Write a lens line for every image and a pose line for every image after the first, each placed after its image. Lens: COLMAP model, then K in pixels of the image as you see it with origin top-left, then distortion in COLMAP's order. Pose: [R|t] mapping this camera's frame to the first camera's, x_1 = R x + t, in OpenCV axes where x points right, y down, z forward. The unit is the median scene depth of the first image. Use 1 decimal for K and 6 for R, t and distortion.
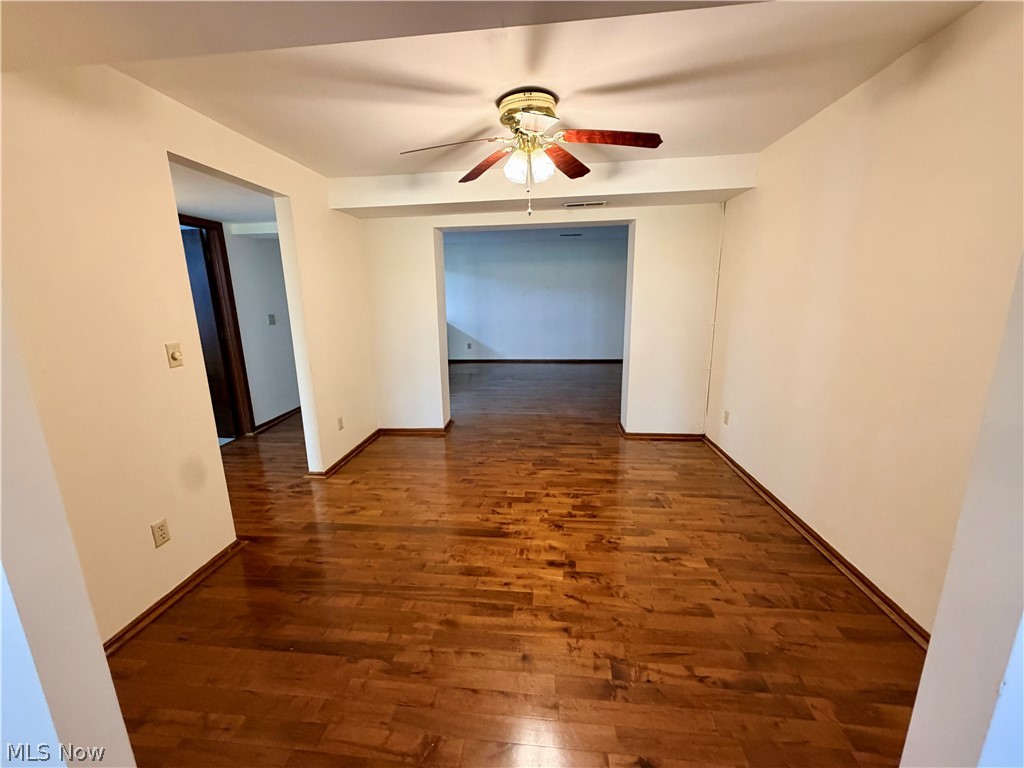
lens RADIAL K [[406.7, 0, 509.6], [0, 406.7, 387.0], [0, 0, 1]] dist [-0.000433, 0.000044]
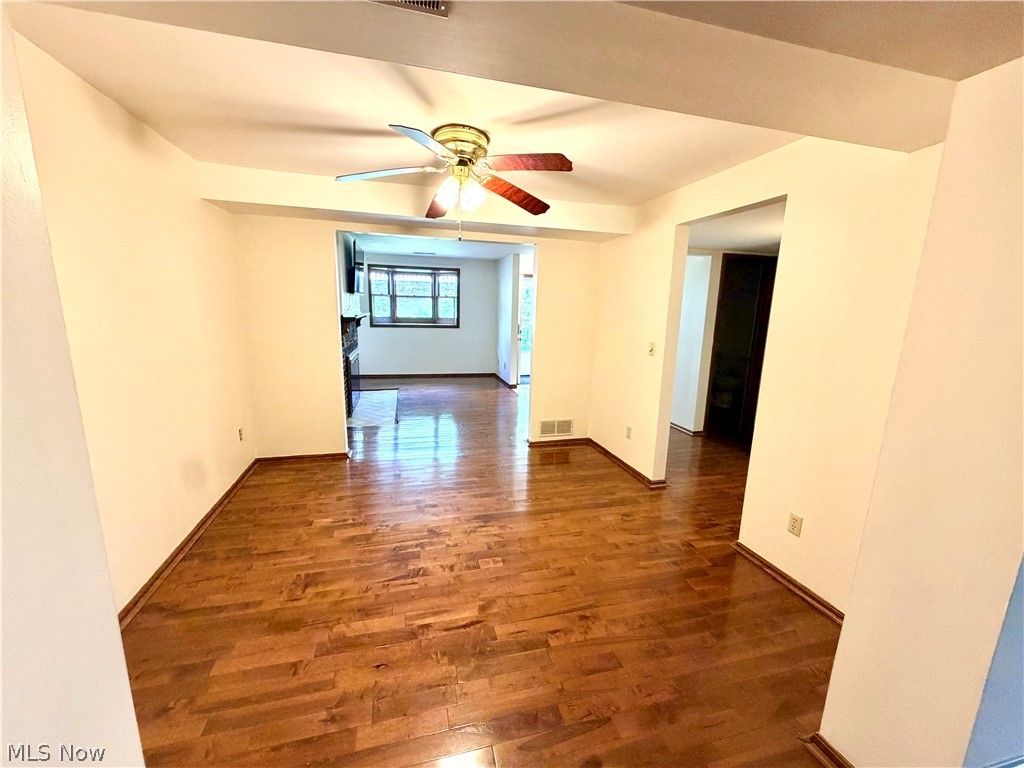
lens RADIAL K [[406.7, 0, 508.7], [0, 406.7, 381.7], [0, 0, 1]] dist [-0.000433, 0.000044]
pose [[-0.933977, 0.064158, -0.351526, 0.257796], [-0.081592, 0.919470, 0.384600, -0.404738], [0.347893, 0.387889, -0.853530, 1.661422]]
